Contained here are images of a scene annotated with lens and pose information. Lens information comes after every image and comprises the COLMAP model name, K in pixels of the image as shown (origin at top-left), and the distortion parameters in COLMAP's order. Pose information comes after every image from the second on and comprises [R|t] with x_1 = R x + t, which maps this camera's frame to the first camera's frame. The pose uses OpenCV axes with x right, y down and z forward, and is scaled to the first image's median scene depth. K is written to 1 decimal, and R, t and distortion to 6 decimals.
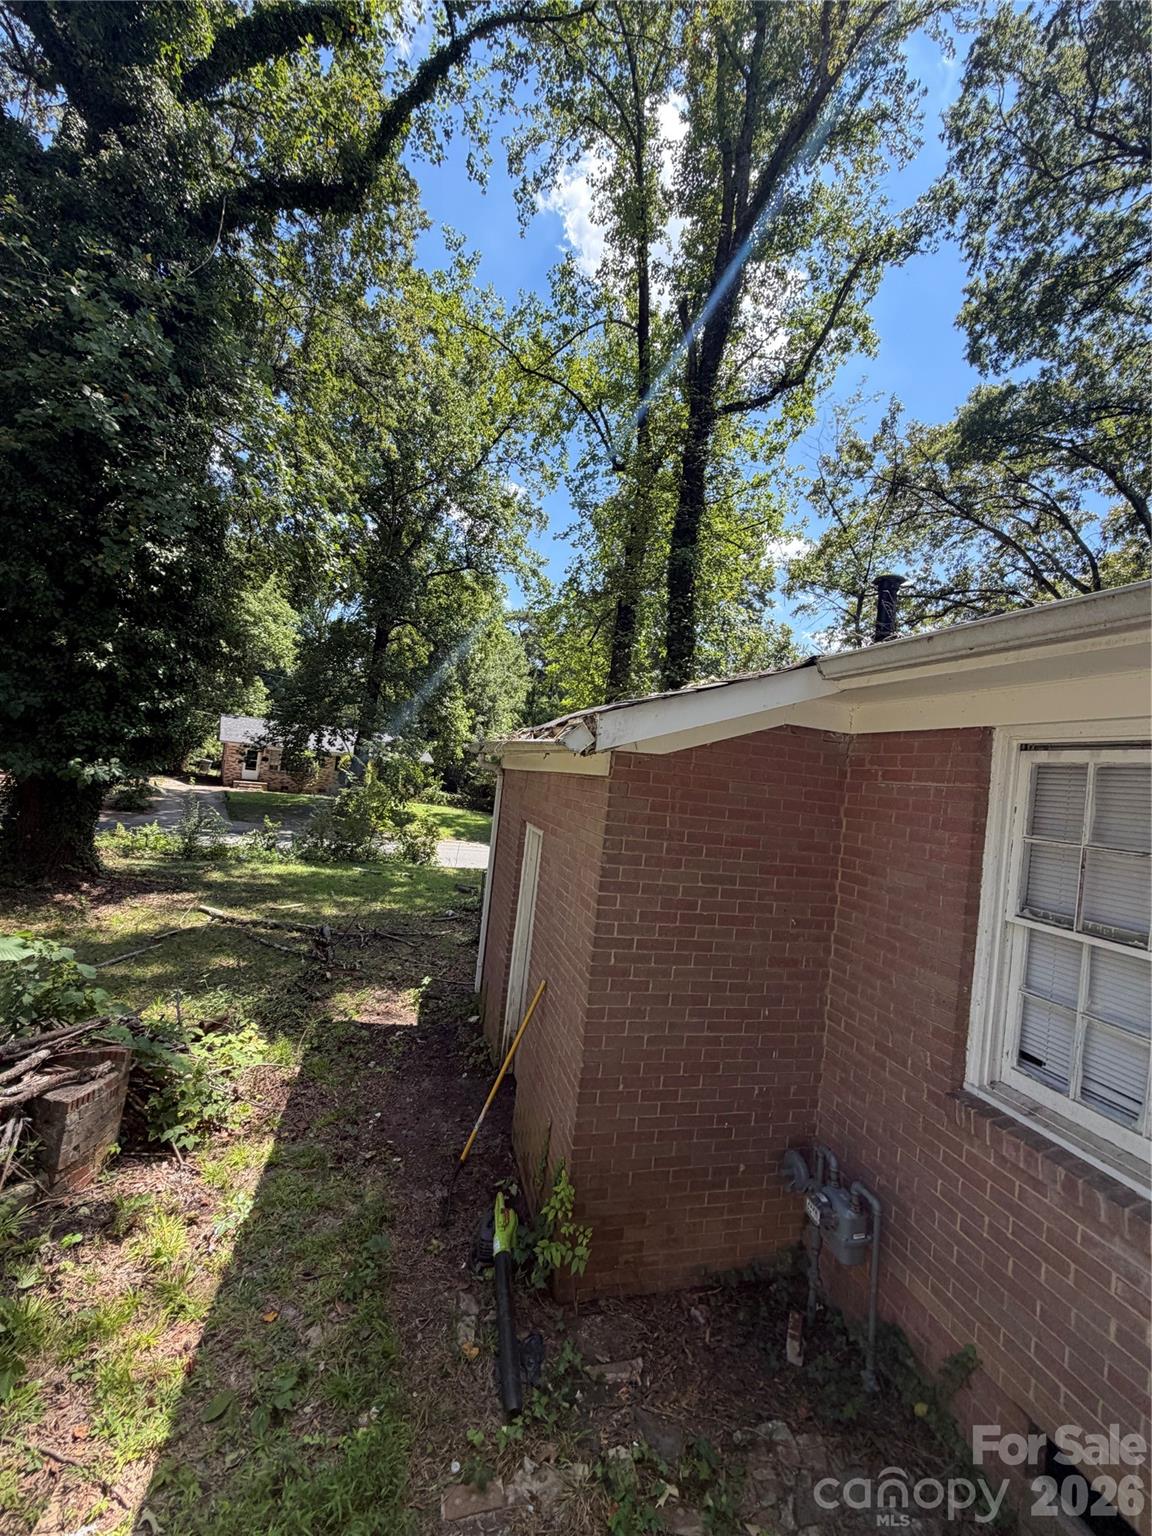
lens RADIAL K [[614.4, 0, 568.5], [0, 614.4, 763.7], [0, 0, 1]] dist [0.002699, 0.000302]
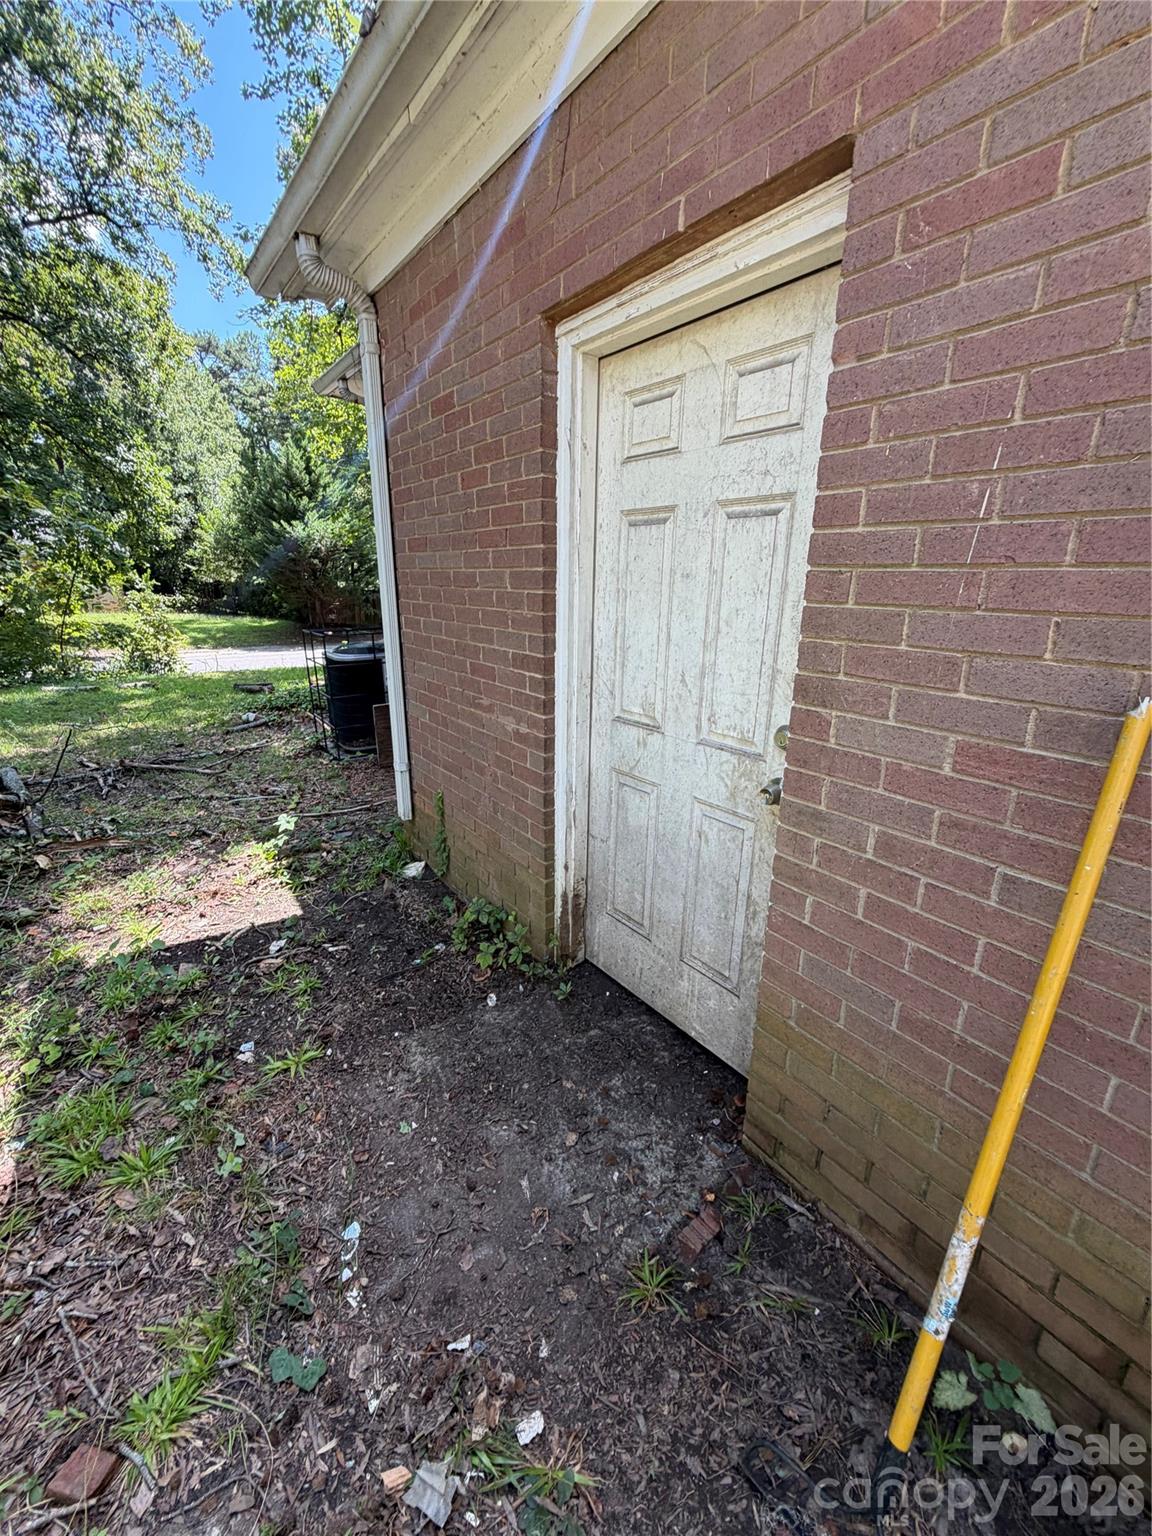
lens RADIAL K [[614.4, 0, 577.7], [0, 614.4, 763.7], [0, 0, 1]] dist [0.002699, 0.000302]
pose [[0.919344, -0.200880, 0.338311, -0.156914], [0.077676, 0.935587, 0.344446, 0.142108], [-0.385712, -0.290386, 0.875730, 0.446334]]
